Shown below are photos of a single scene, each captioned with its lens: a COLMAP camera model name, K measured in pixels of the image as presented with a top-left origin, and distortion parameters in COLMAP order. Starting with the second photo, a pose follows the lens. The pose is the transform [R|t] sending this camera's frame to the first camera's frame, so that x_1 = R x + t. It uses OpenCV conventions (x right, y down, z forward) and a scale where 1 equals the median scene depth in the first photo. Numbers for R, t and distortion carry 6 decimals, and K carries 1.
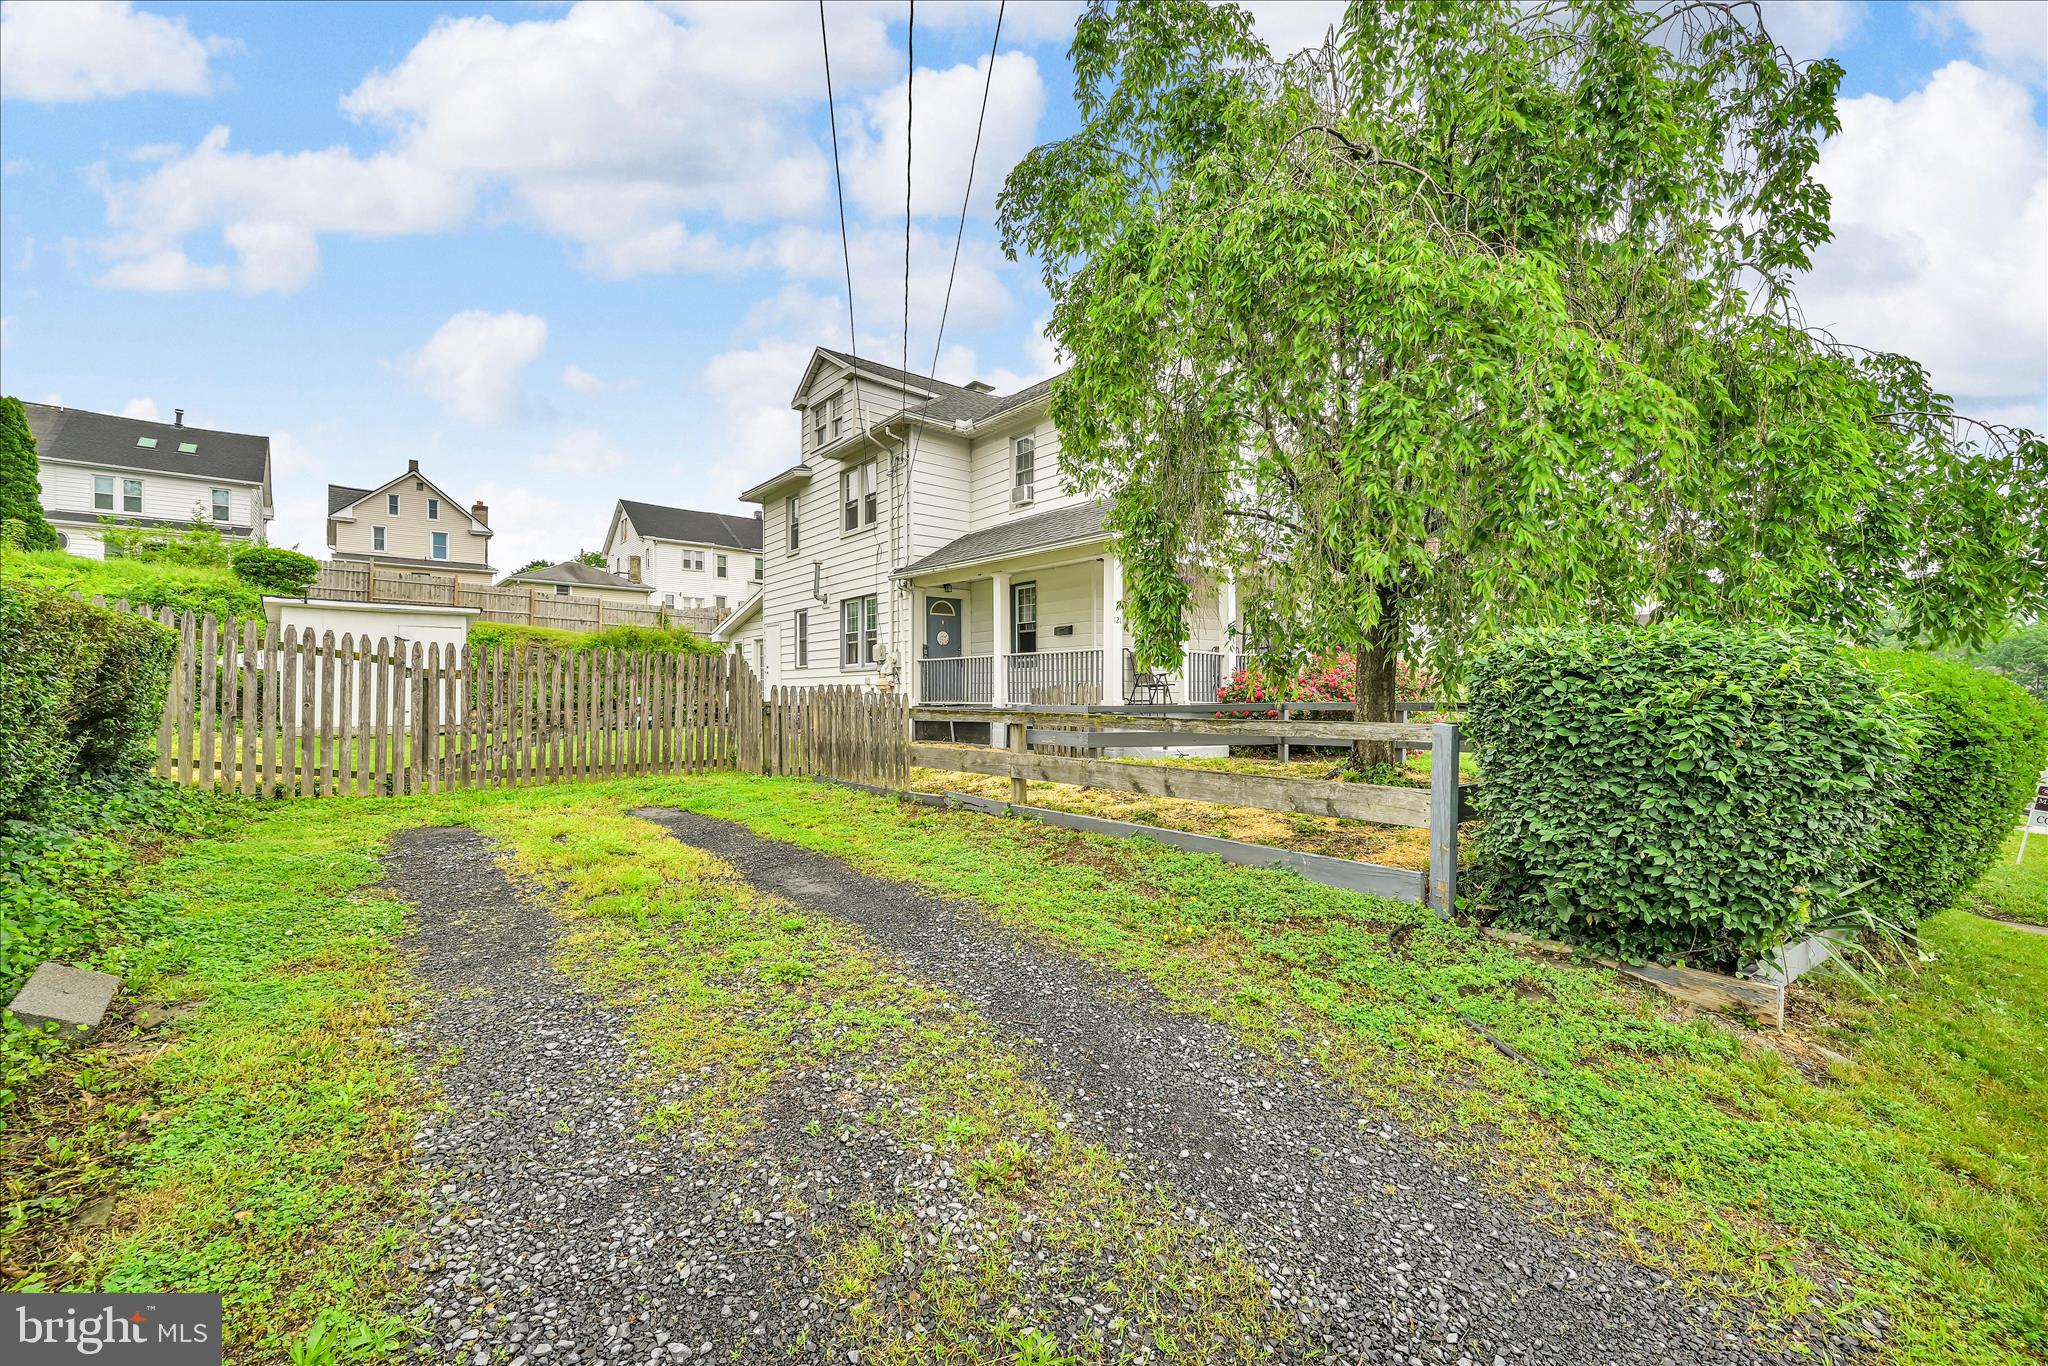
lens RADIAL K [[829.2, 0, 1020.5], [0, 829.2, 690.3], [0, 0, 1]] dist [-0.001440, -0.001803]
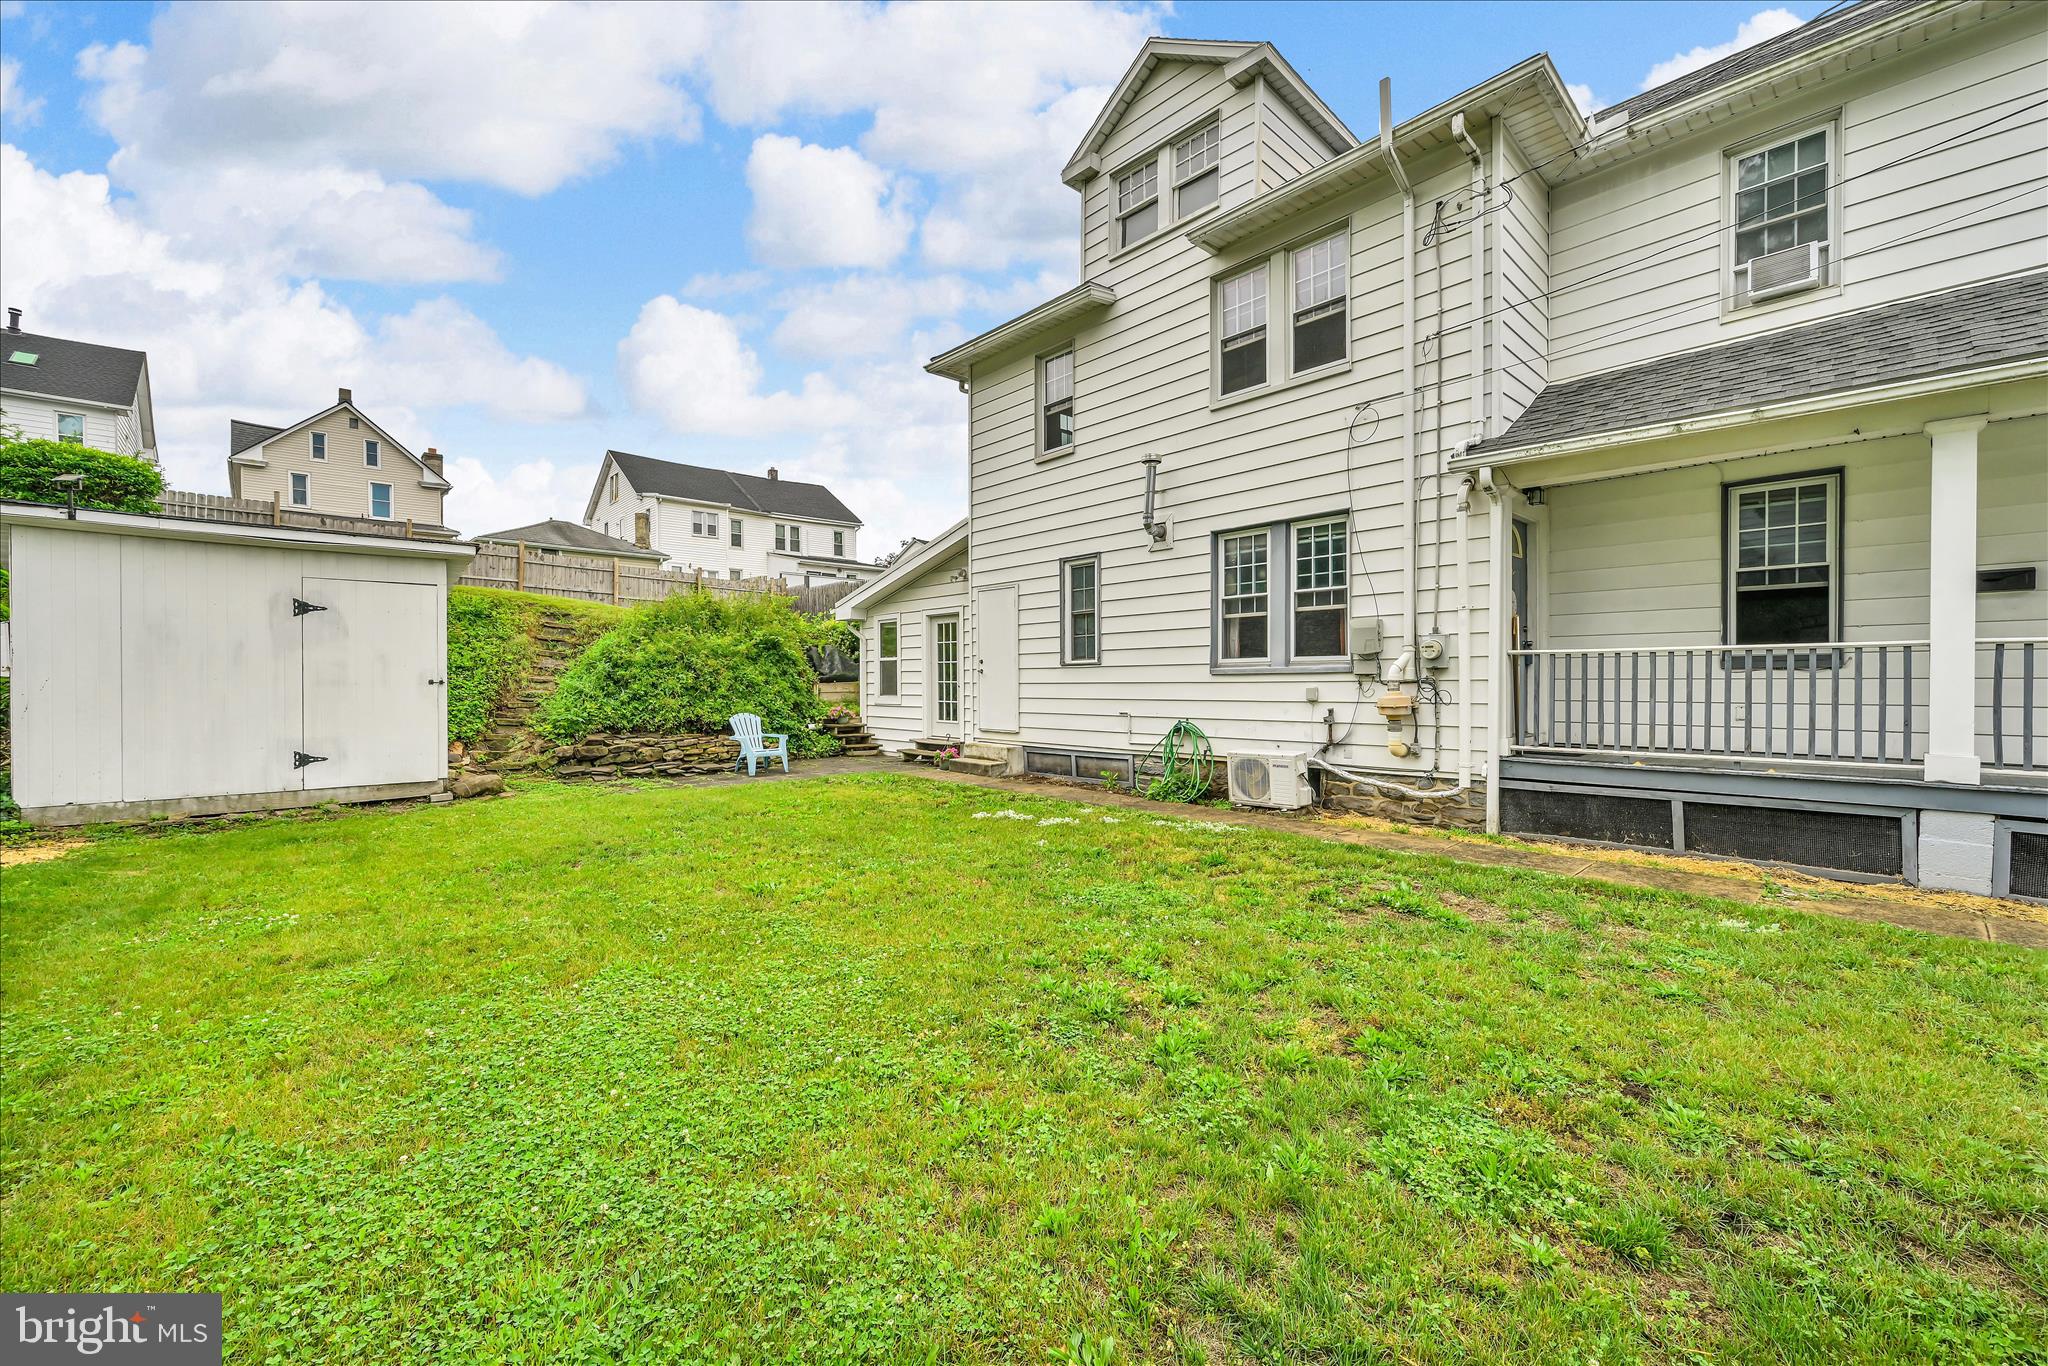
lens RADIAL K [[829.2, 0, 1025.2], [0, 829.2, 688.2], [0, 0, 1]] dist [-0.001440, -0.001803]
pose [[0.998747, -0.001862, 0.050019, -0.333067], [0.001184, 0.999907, 0.013567, -0.019049], [-0.050040, -0.013490, 0.998656, 0.466488]]
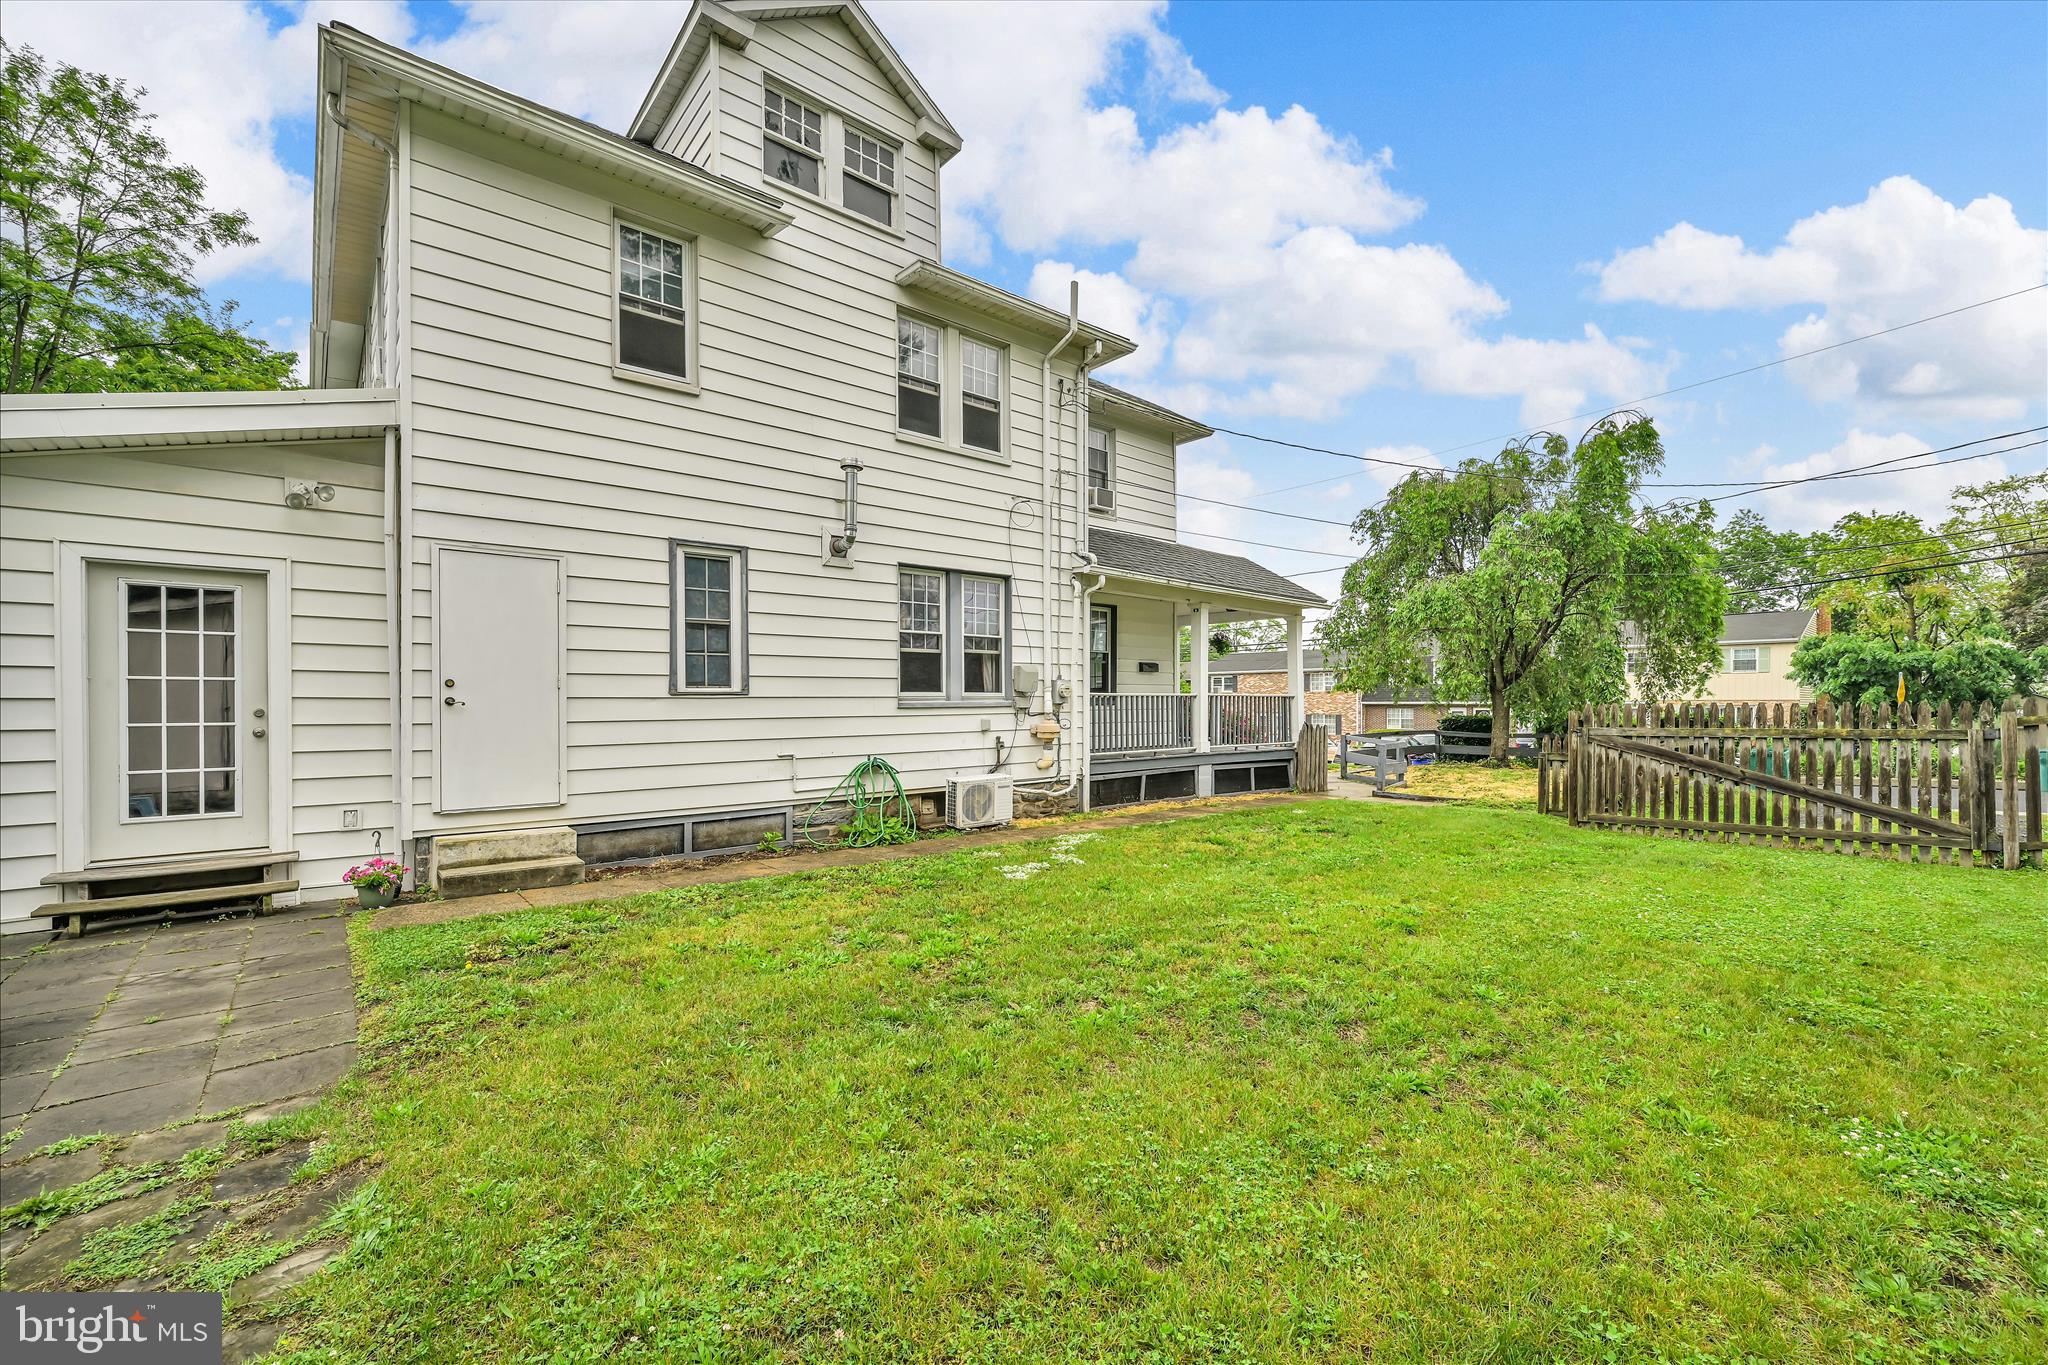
lens RADIAL K [[829.2, 0, 1022.9], [0, 829.2, 703.3], [0, 0, 1]] dist [-0.001440, -0.001803]
pose [[-0.010684, 0.003078, 0.999938, -0.666563], [0.000460, 0.999995, -0.003074, -0.021406], [-0.999943, 0.000427, -0.010686, 0.867600]]
